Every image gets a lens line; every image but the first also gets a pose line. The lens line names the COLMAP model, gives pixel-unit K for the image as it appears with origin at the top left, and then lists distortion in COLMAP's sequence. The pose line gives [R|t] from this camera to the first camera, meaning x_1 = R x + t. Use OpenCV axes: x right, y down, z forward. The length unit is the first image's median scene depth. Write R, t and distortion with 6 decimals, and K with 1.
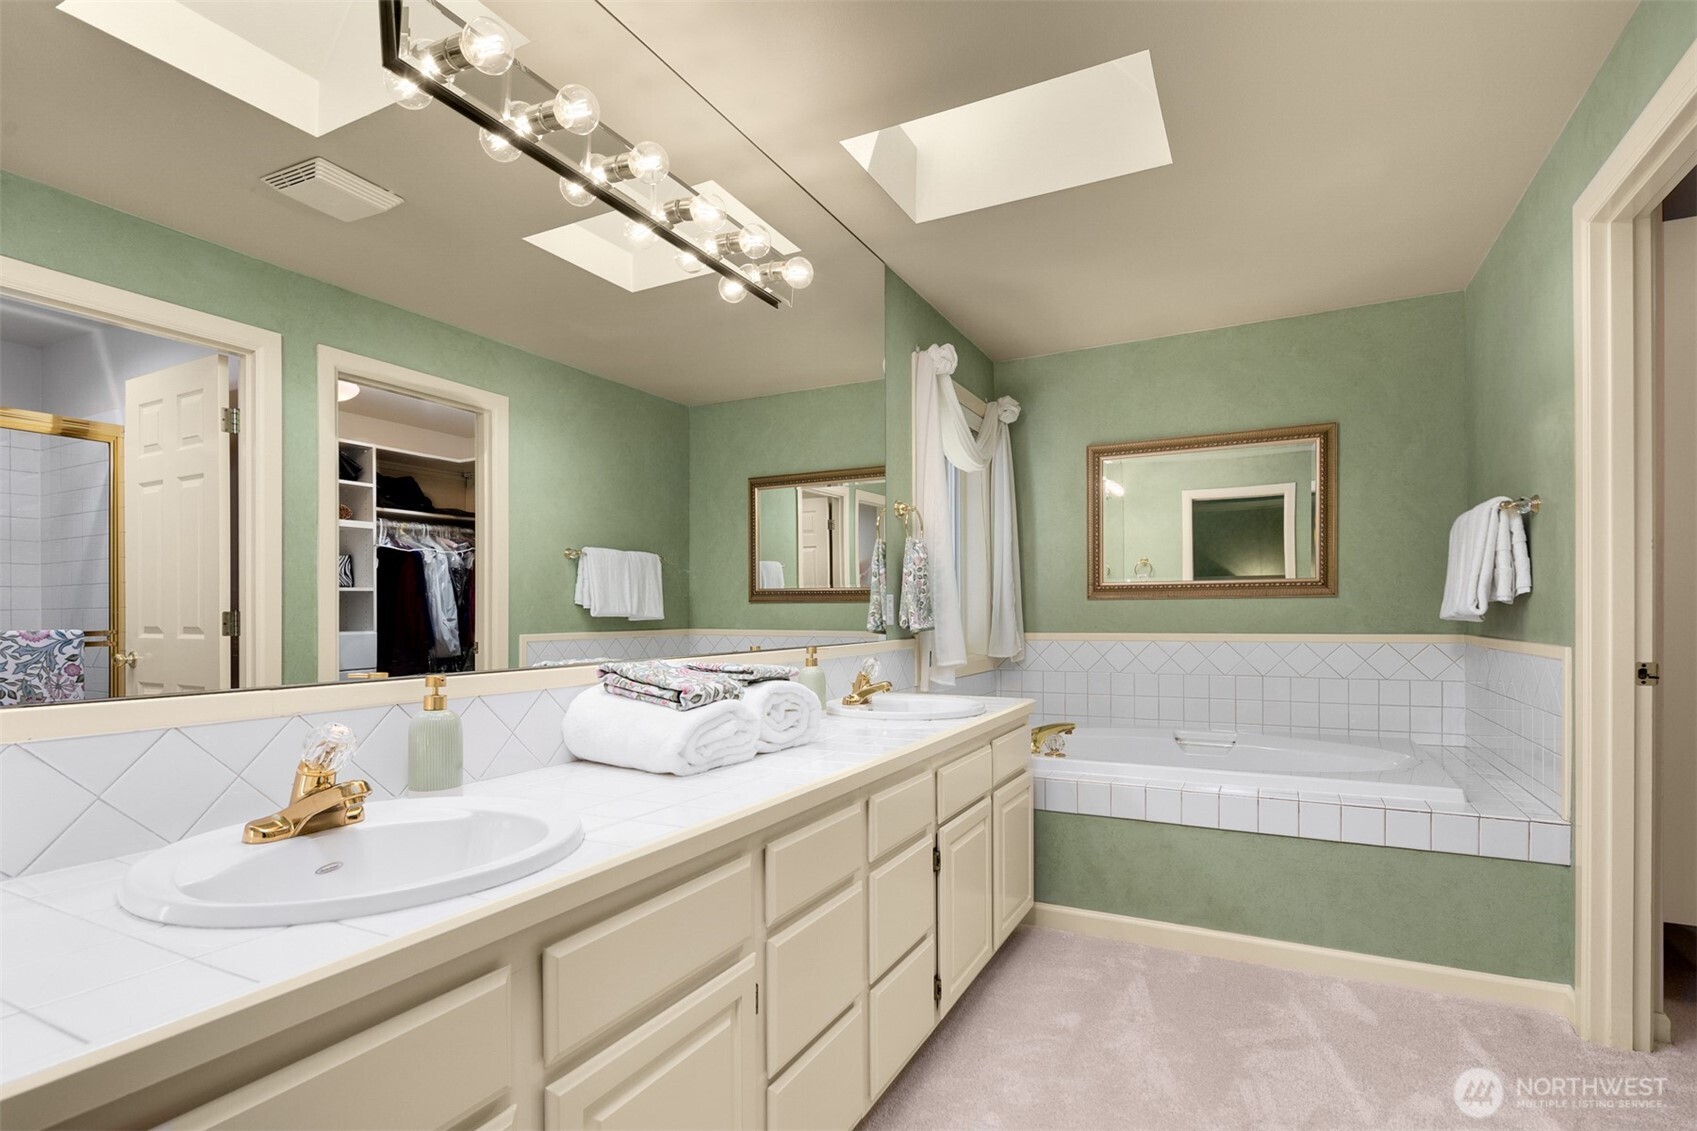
lens RADIAL K [[818.9, 0, 848.8], [0, 818.9, 616.2], [0, 0, 1]] dist [0.002650, -0.000497]
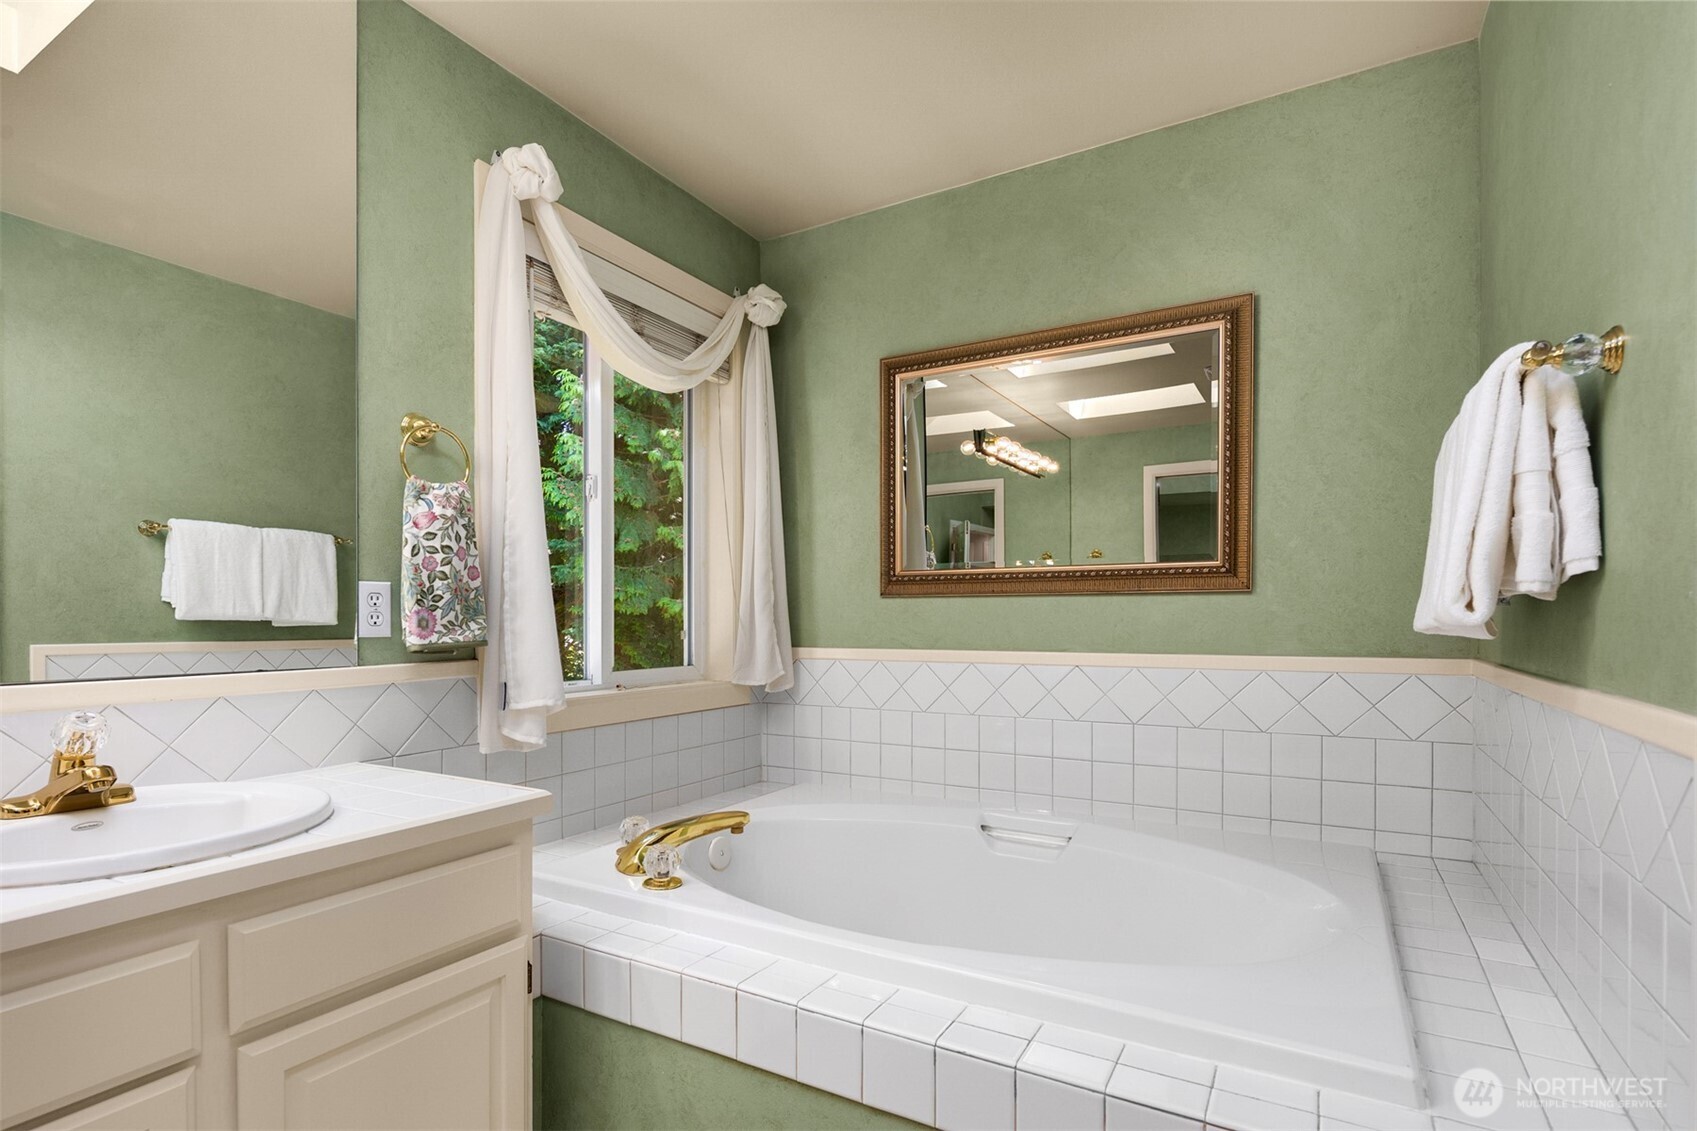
lens RADIAL K [[818.9, 0, 843.0], [0, 818.9, 625.2], [0, 0, 1]] dist [0.002650, -0.000497]
pose [[0.998773, 0.006206, -0.049124, 0.348221], [-0.006021, 0.999974, 0.003901, -0.000946], [0.049147, -0.003601, 0.998785, 0.419989]]
